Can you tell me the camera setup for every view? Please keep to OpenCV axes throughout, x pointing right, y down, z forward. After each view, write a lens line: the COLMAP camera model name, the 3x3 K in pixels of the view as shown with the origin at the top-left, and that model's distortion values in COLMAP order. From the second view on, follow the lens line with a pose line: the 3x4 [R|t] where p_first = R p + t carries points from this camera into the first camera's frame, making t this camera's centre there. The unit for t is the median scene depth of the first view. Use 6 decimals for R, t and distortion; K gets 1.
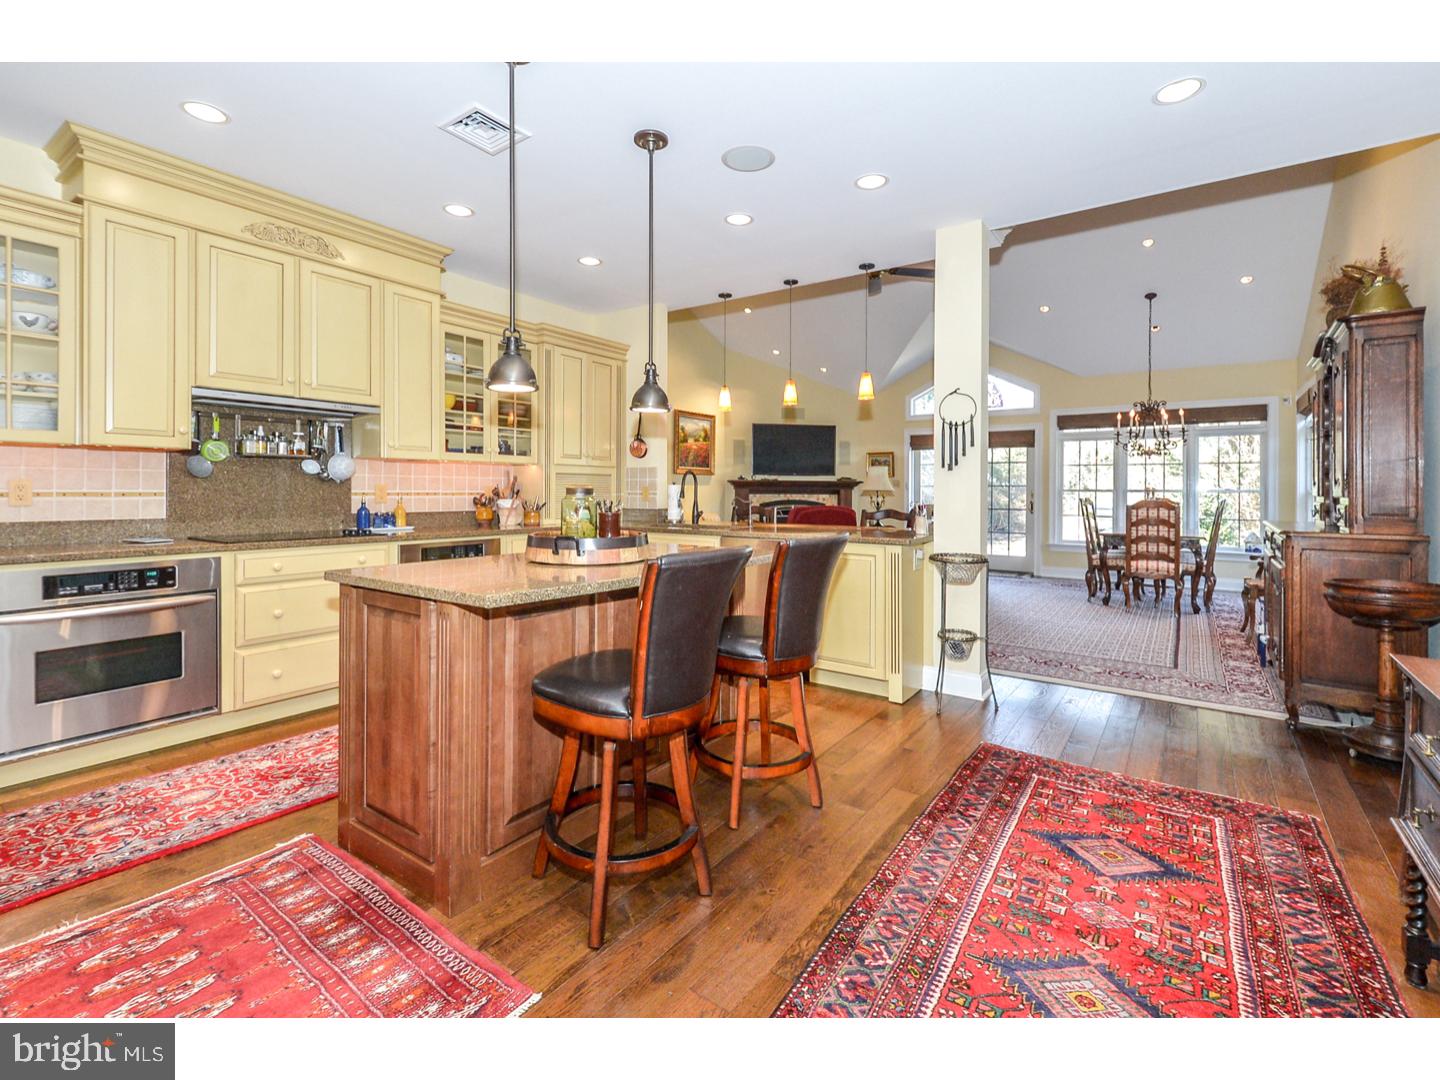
lens RADIAL K [[650.5, 0, 720.0], [0, 650.5, 540.0], [0, 0, 1]] dist [0.028163, 0.000223]
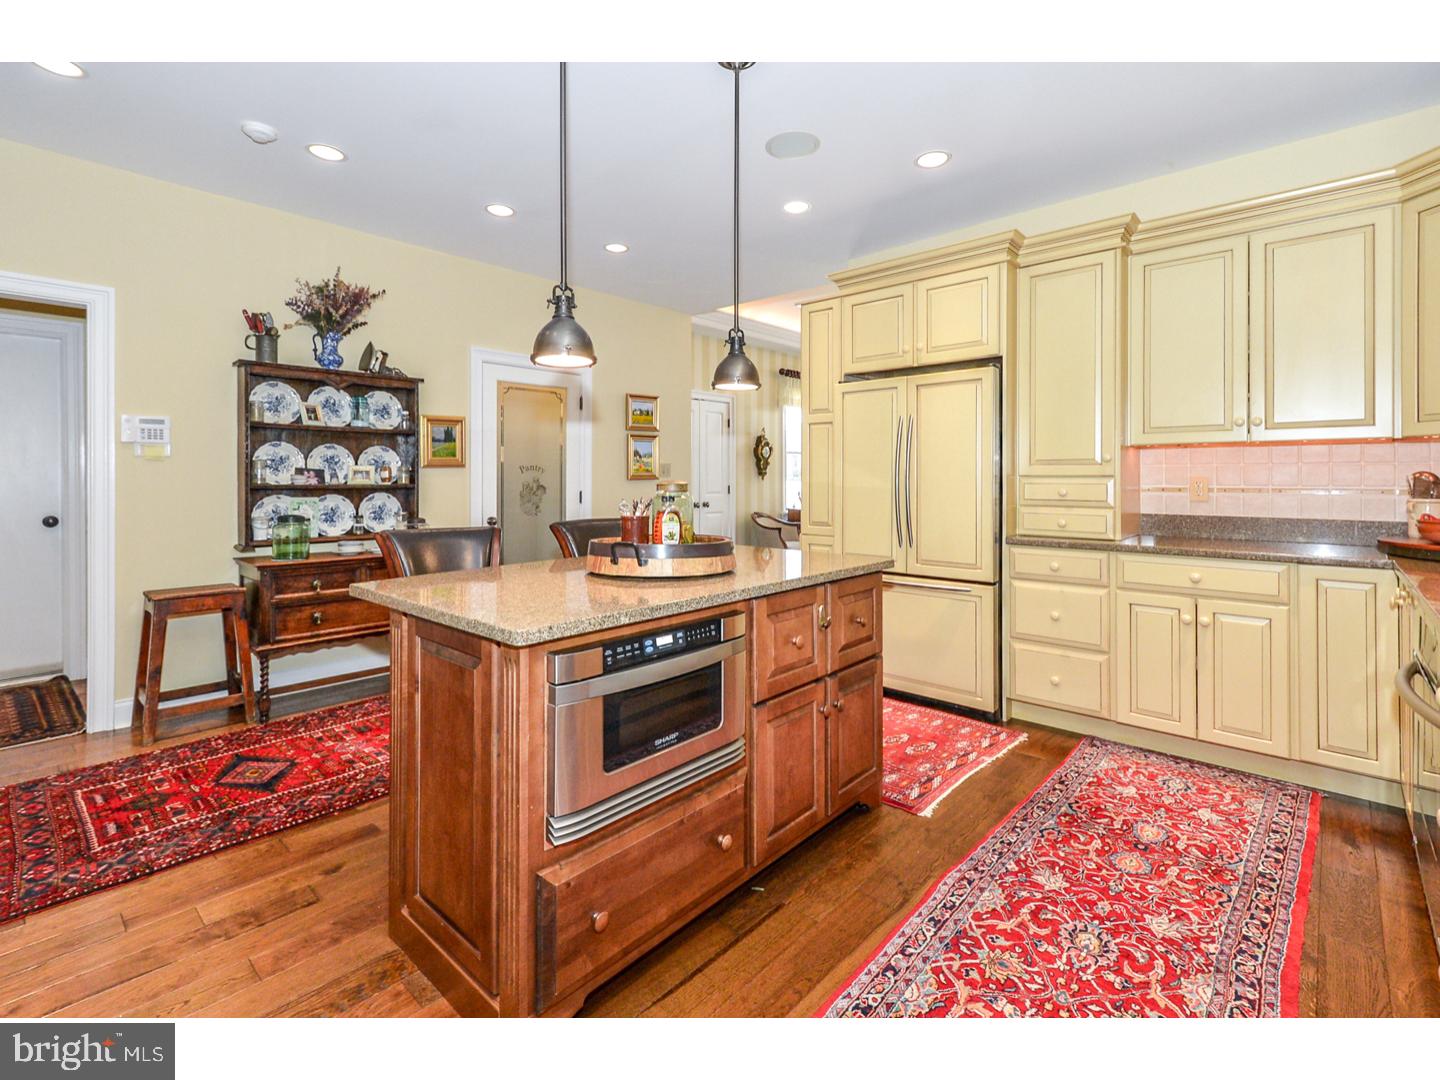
lens RADIAL K [[650.5, 0, 720.0], [0, 650.5, 540.0], [0, 0, 1]] dist [0.028163, 0.000223]
pose [[-0.991794, -0.011688, 0.127315, -0.420353], [0.010583, 0.984890, 0.172859, -0.159503], [-0.127411, 0.172788, -0.976684, 1.925229]]
